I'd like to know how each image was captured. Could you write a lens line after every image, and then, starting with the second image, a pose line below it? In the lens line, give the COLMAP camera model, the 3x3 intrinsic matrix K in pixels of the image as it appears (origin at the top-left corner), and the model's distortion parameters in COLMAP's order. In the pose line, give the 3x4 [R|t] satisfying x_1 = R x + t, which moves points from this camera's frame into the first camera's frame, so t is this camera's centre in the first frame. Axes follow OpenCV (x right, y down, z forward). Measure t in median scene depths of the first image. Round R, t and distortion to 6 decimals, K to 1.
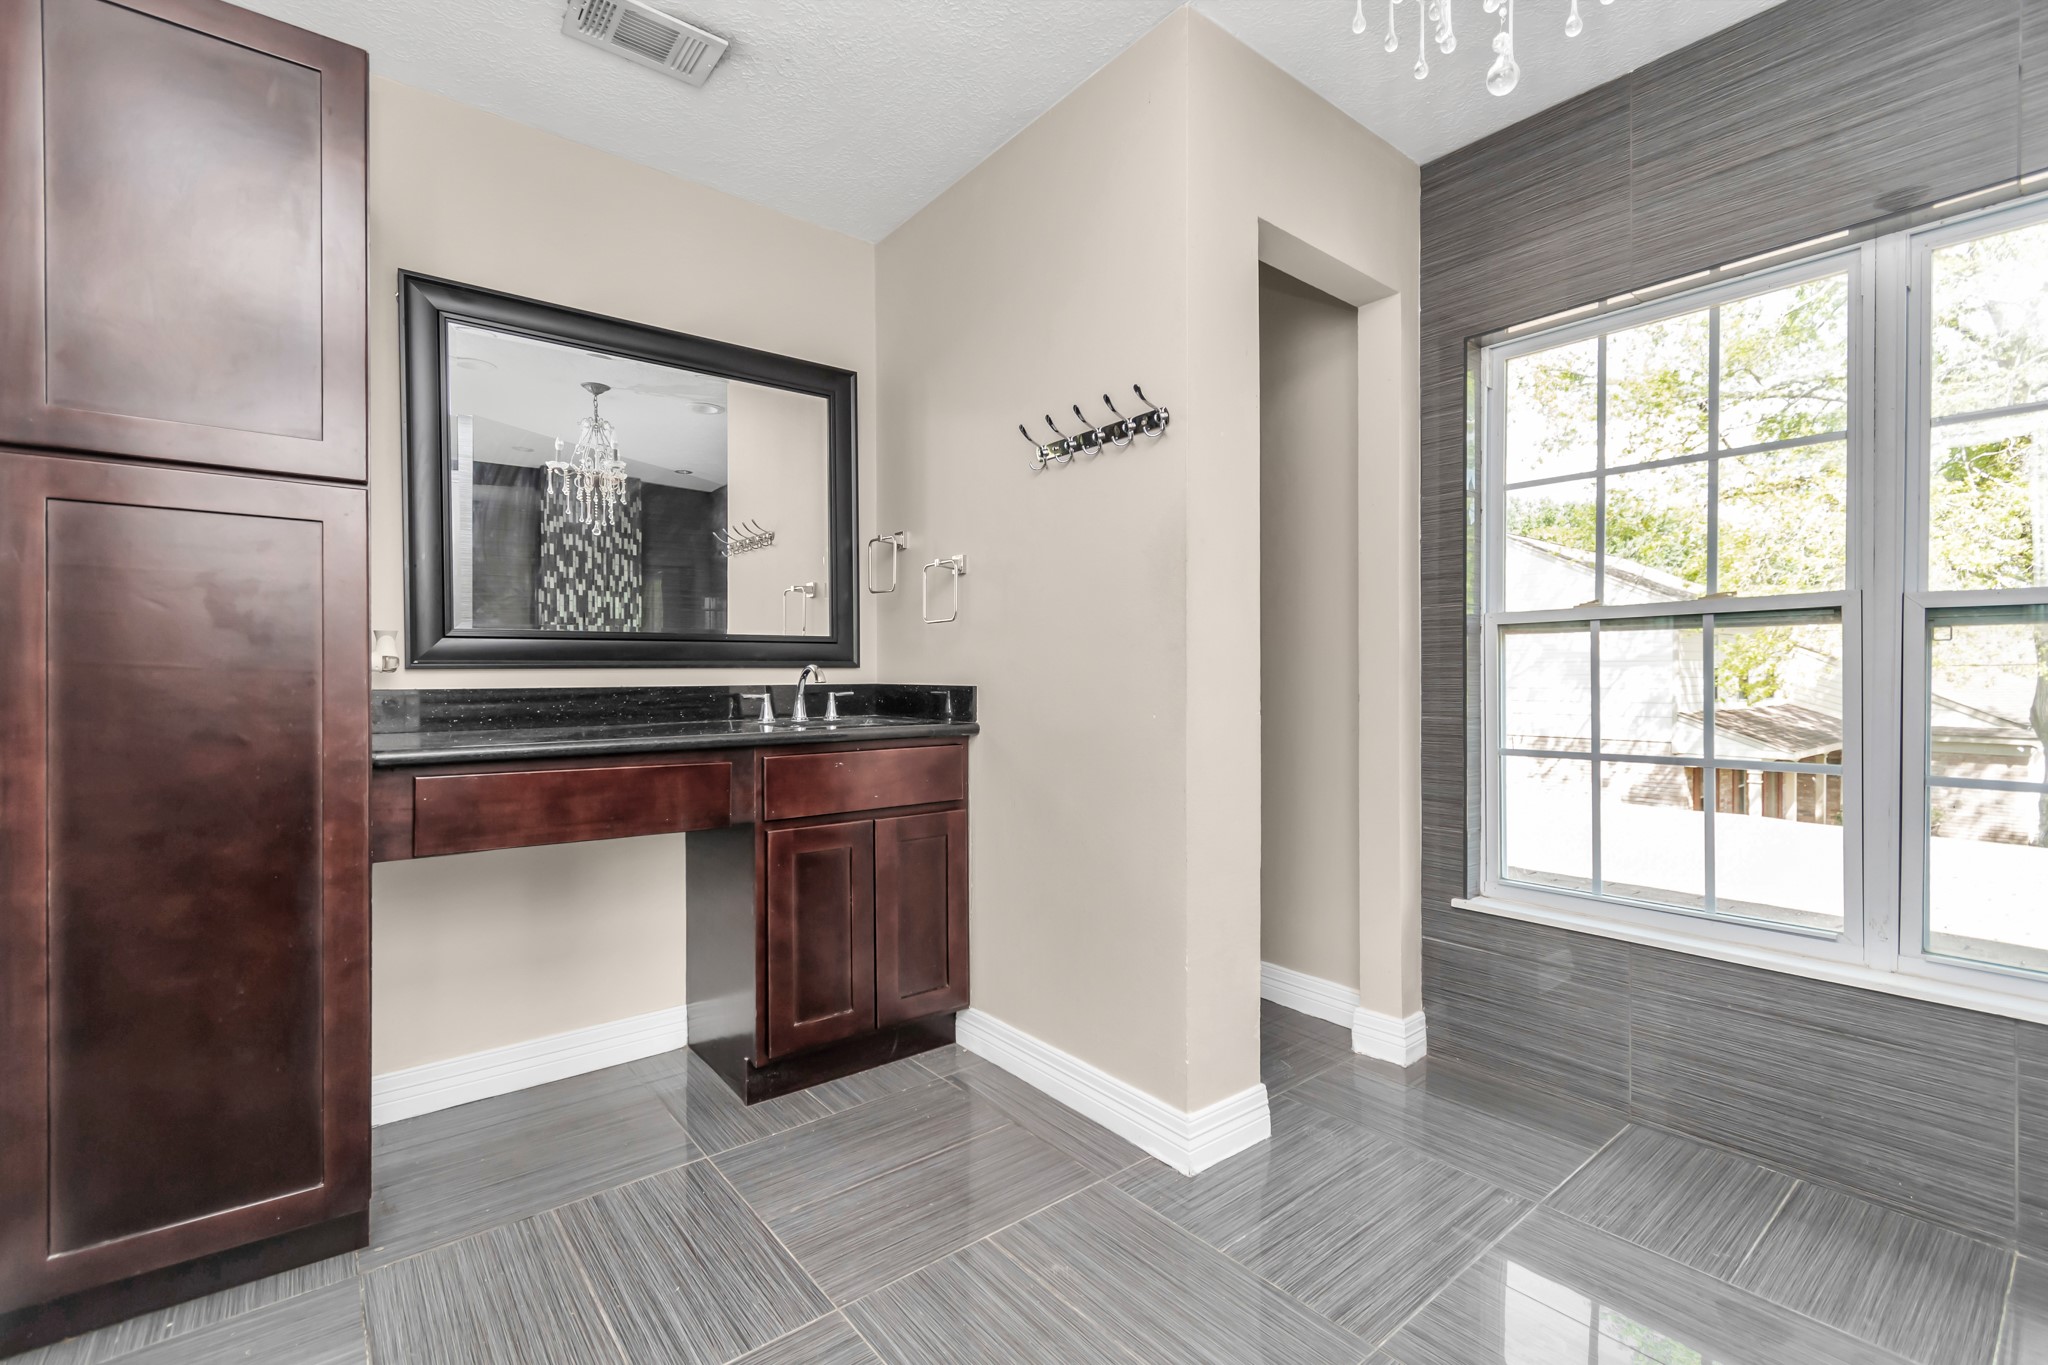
lens RADIAL K [[897.3, 0, 1024.0], [0, 897.3, 682.5], [0, 0, 1]] dist [0.005644, -0.003176]
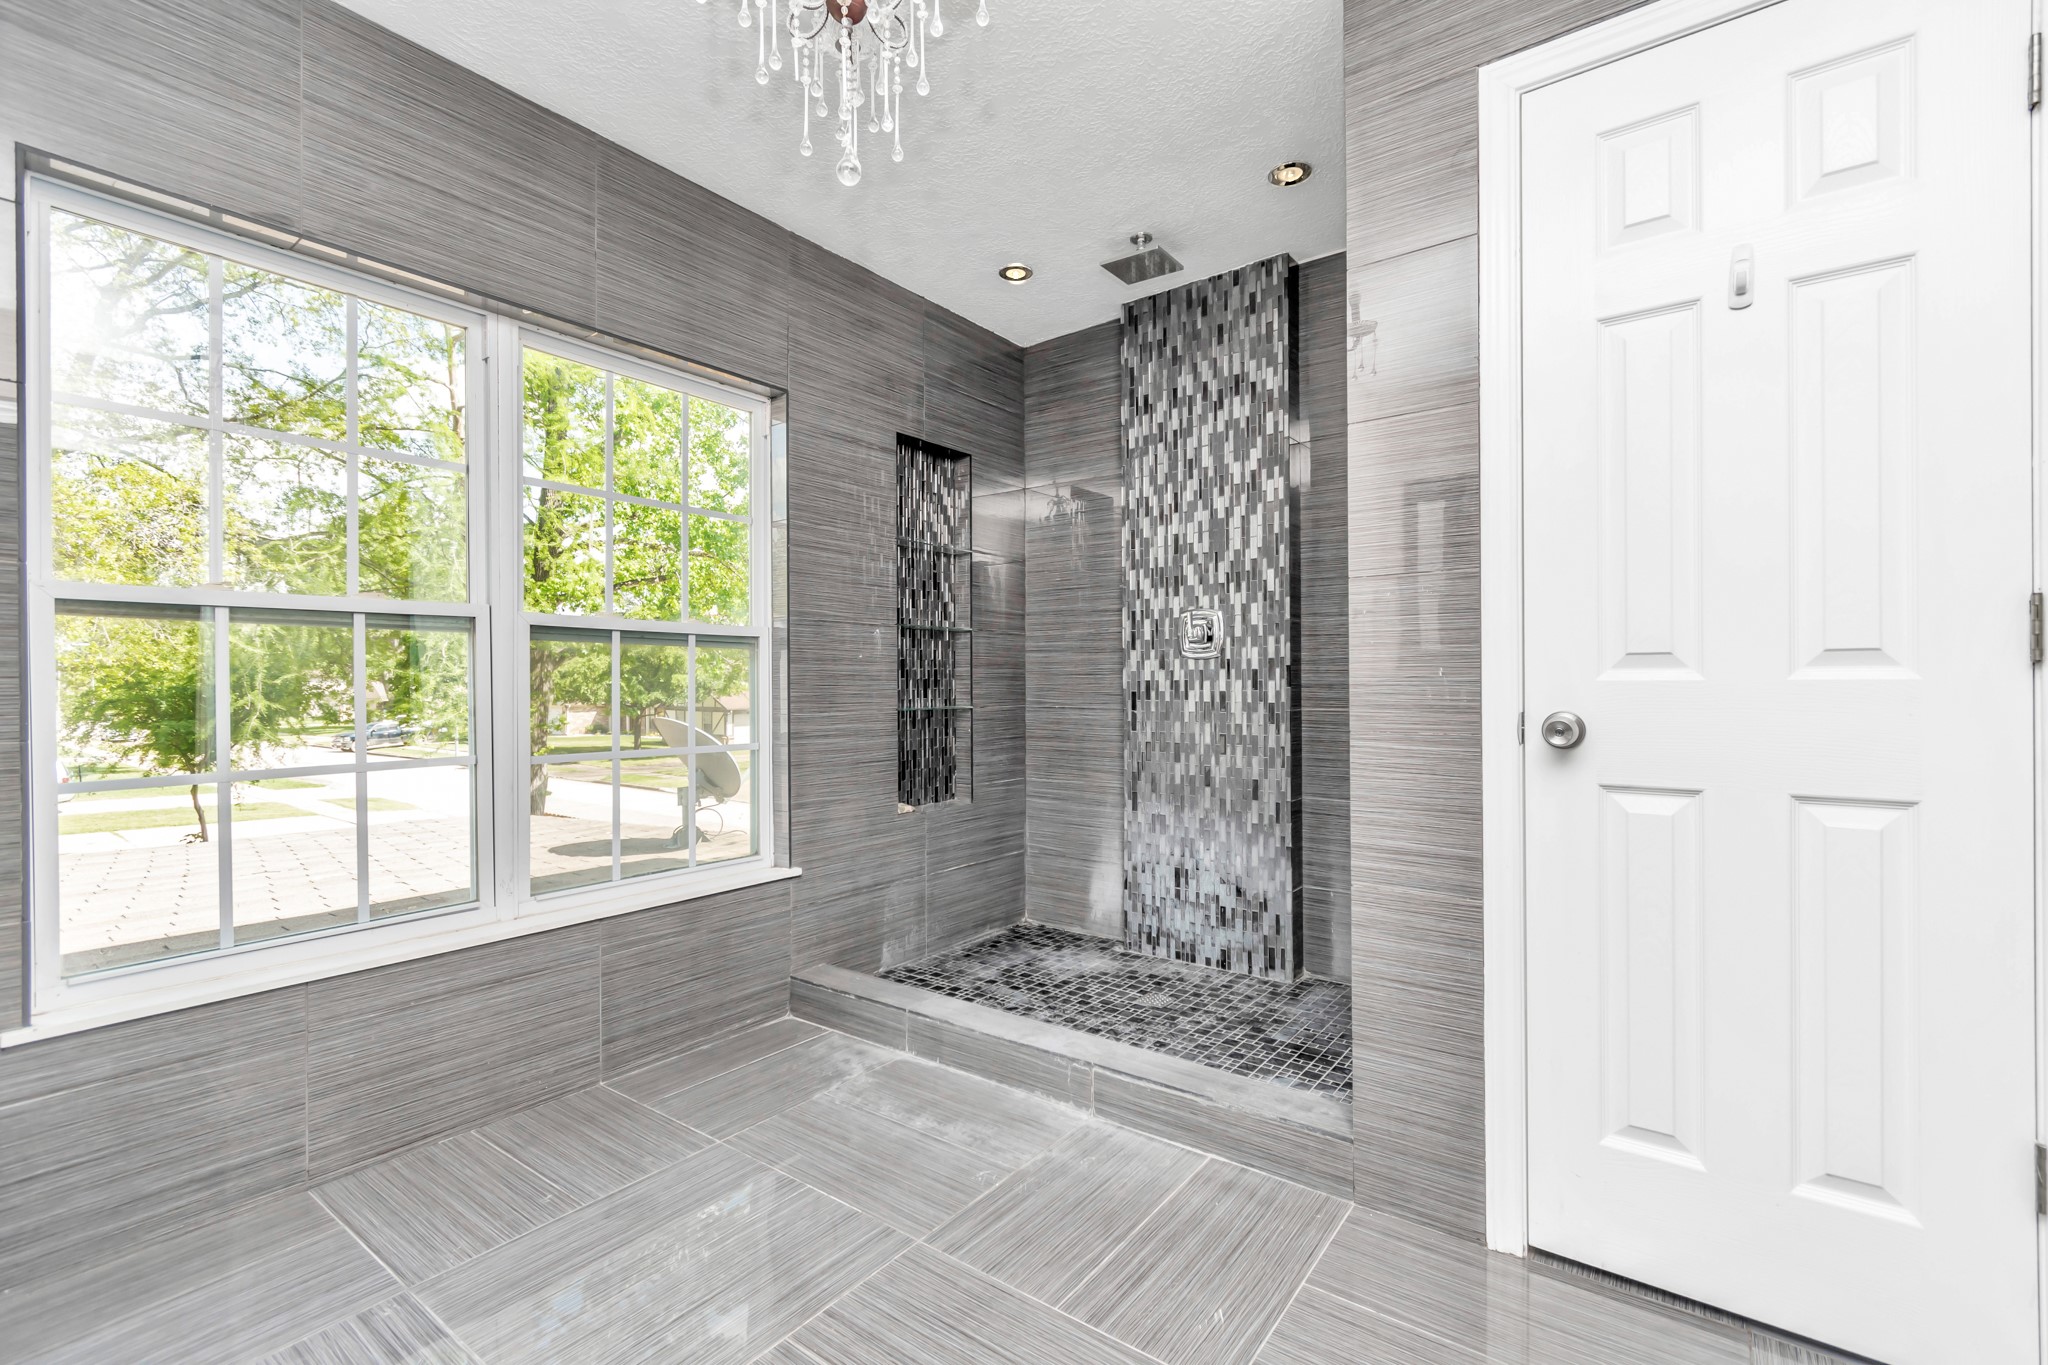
lens RADIAL K [[897.3, 0, 1024.0], [0, 897.3, 682.5], [0, 0, 1]] dist [0.005644, -0.003176]
pose [[-0.253512, 0.004567, 0.967322, -0.369994], [0.008388, 0.999962, -0.002523, 0.007222], [-0.967296, 0.007475, -0.253540, 0.587351]]
